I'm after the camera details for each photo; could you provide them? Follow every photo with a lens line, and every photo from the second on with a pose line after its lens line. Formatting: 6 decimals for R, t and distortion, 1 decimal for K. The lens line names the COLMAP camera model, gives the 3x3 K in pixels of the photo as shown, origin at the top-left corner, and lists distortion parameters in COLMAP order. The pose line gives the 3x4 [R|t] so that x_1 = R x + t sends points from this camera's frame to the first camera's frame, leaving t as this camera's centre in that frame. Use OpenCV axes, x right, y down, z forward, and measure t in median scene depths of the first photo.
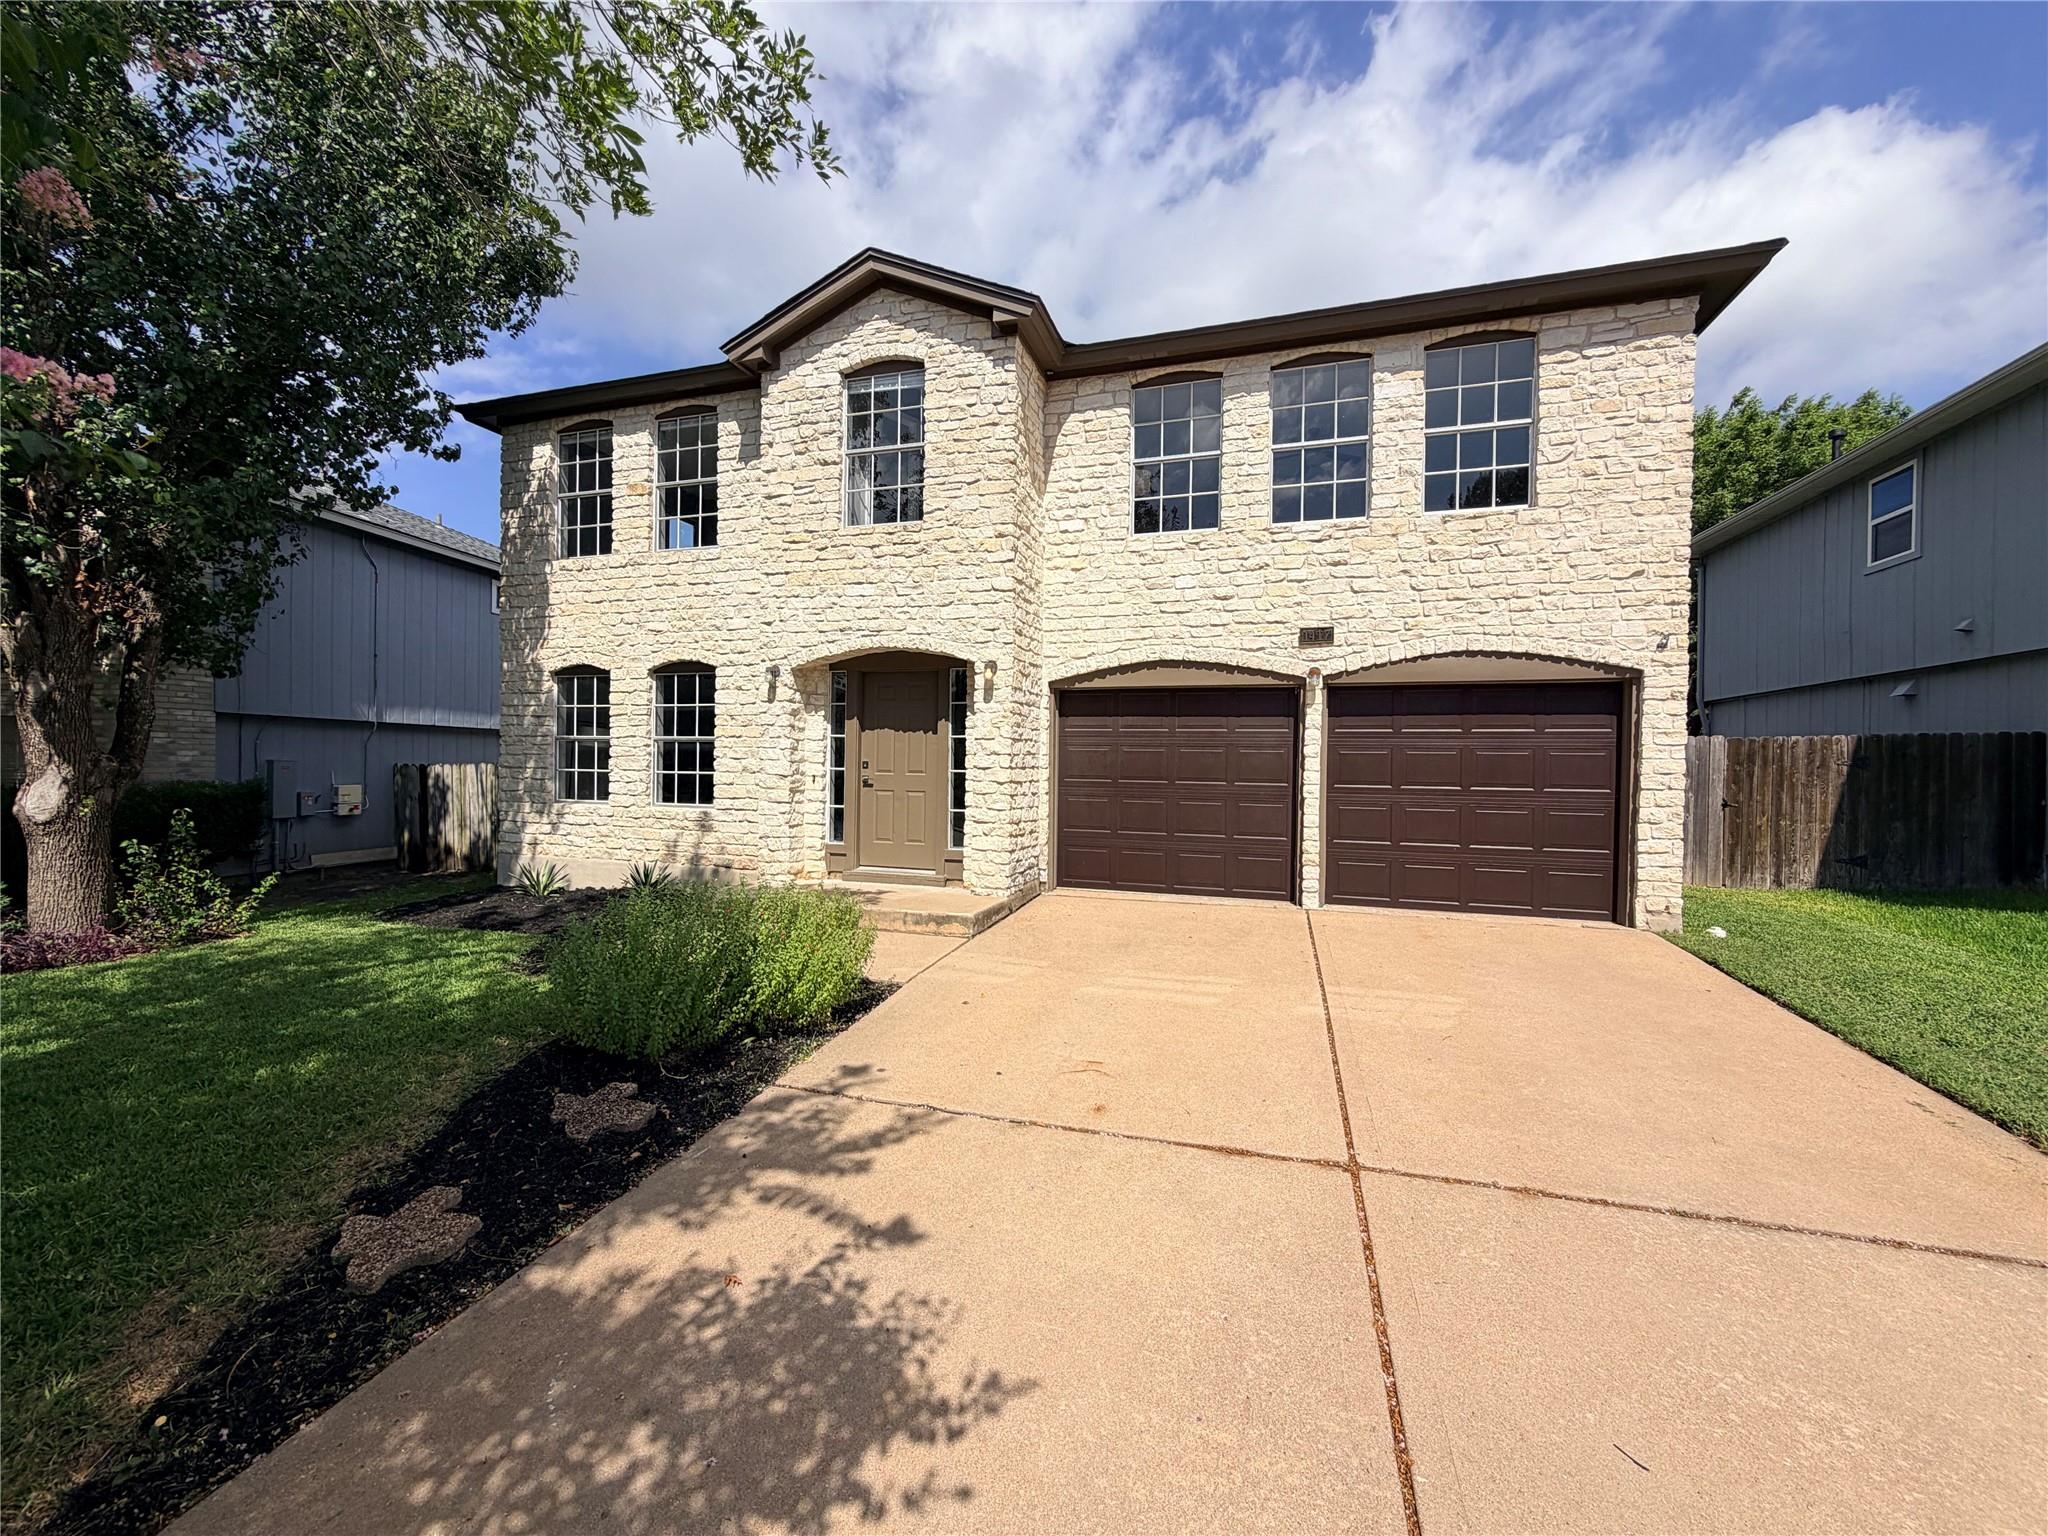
lens RADIAL K [[819.0, 0, 1023.0], [0, 819.0, 771.2], [0, 0, 1]] dist [-0.001087, 0.000285]
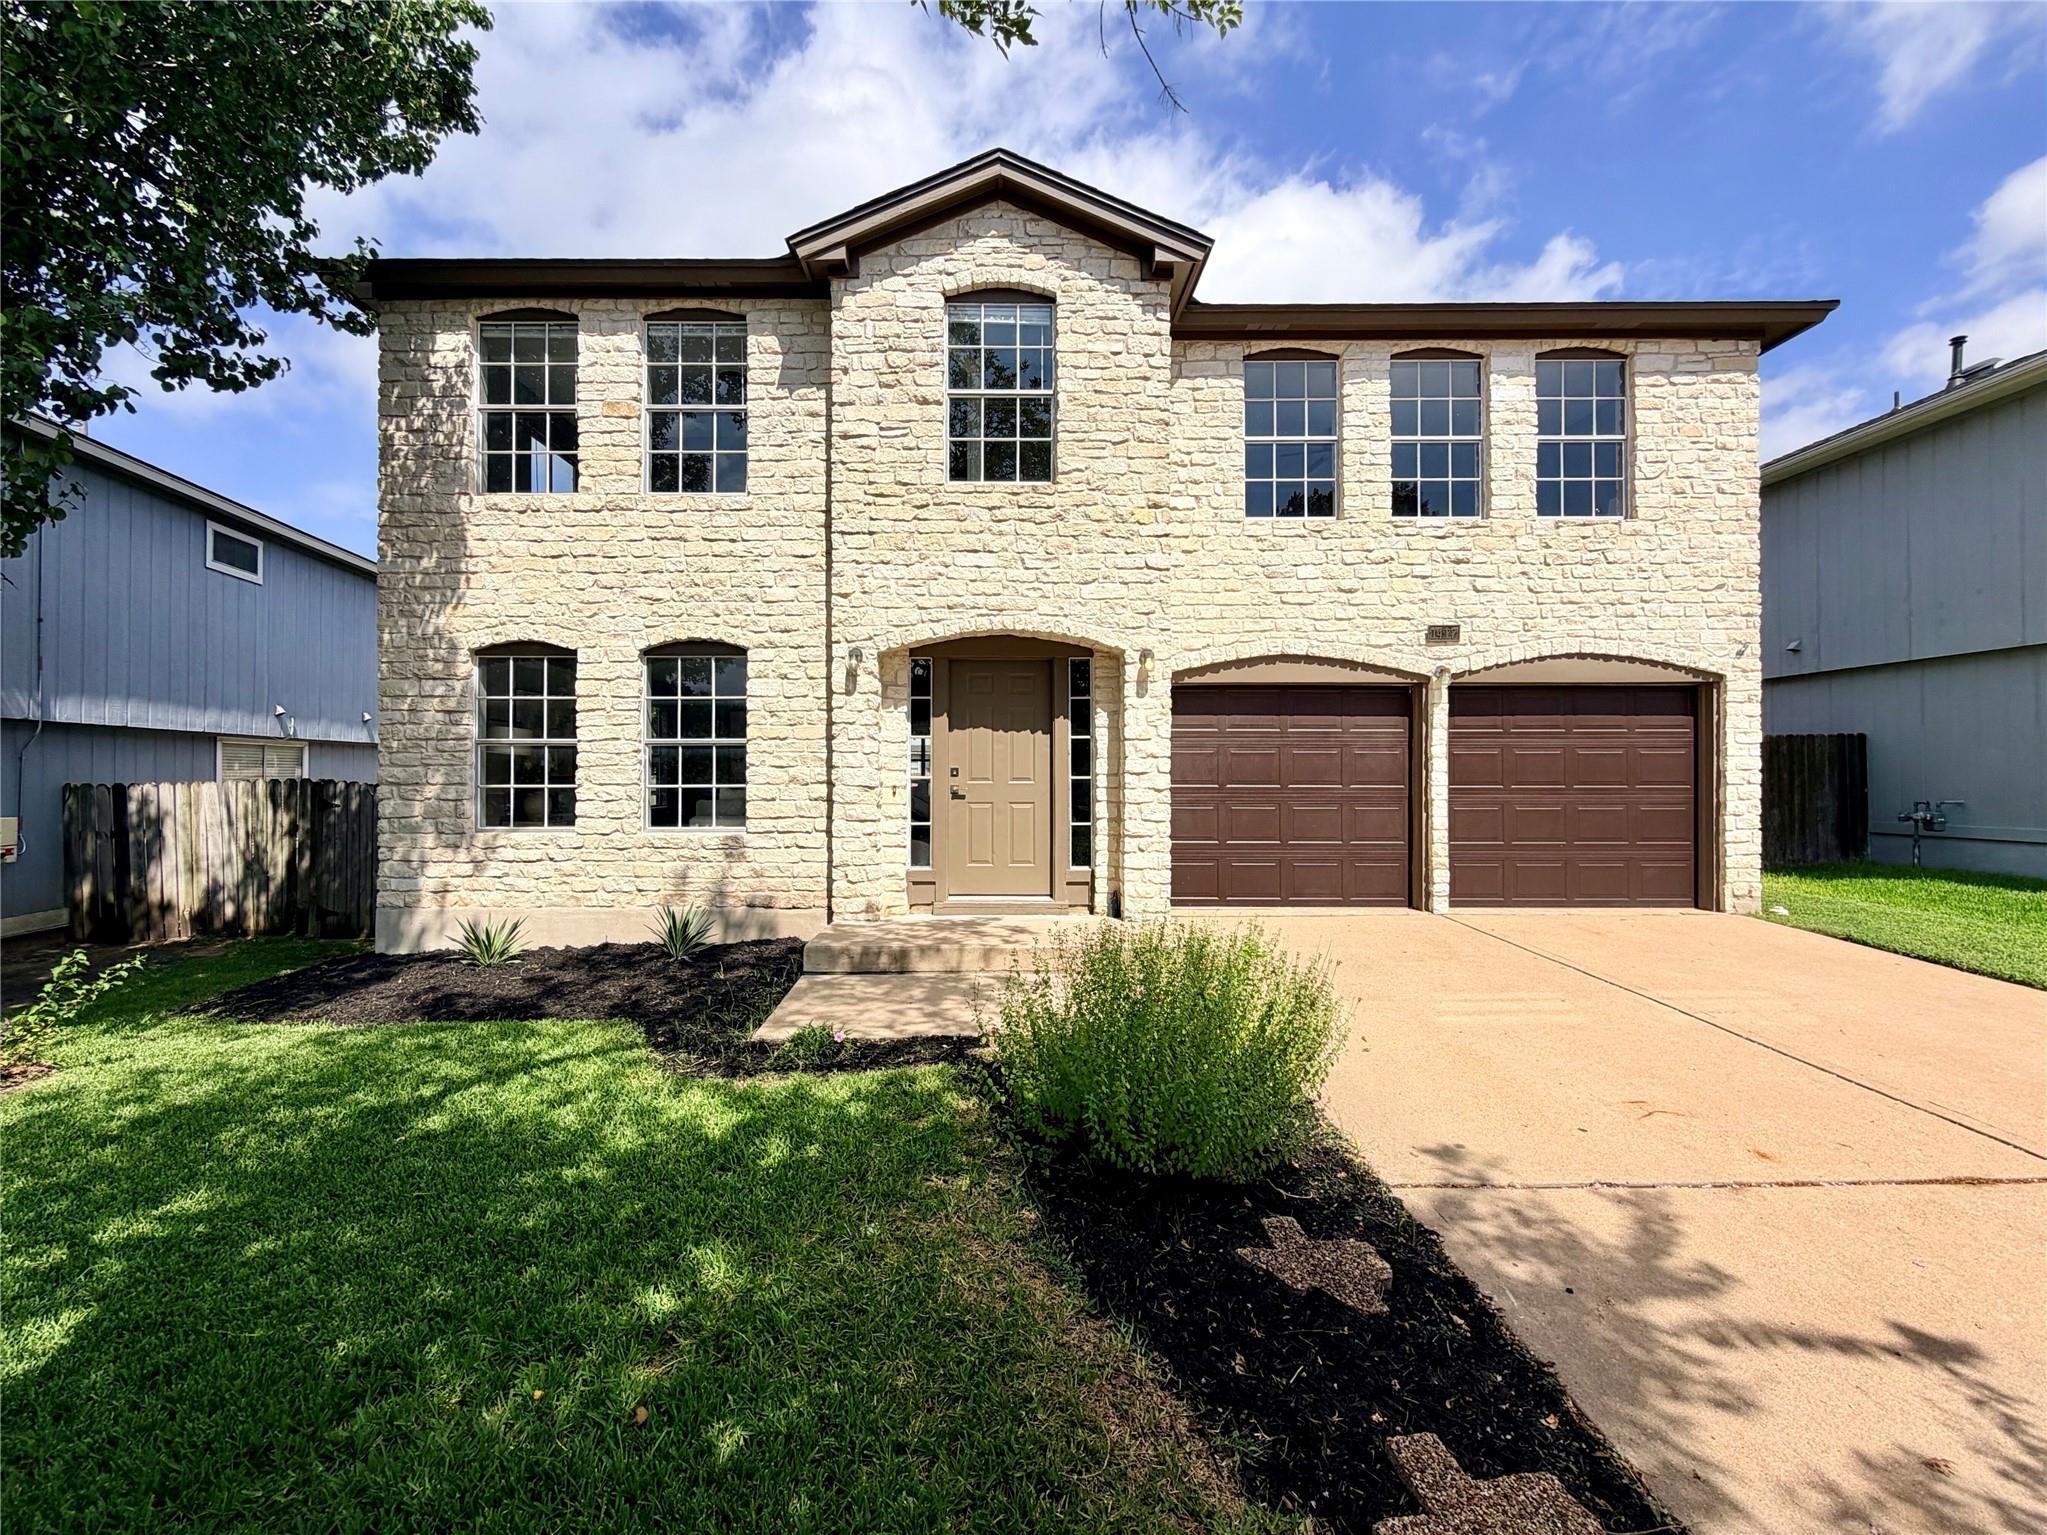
lens RADIAL K [[874.3, 0, 1026.6], [0, 874.3, 765.8], [0, 0, 1]] dist [-0.002367, -0.000243]
pose [[0.952756, -0.012014, 0.303499, -0.422278], [0.015975, 0.999817, -0.010572, -0.004114], [-0.303317, 0.014920, 0.952773, 0.152397]]
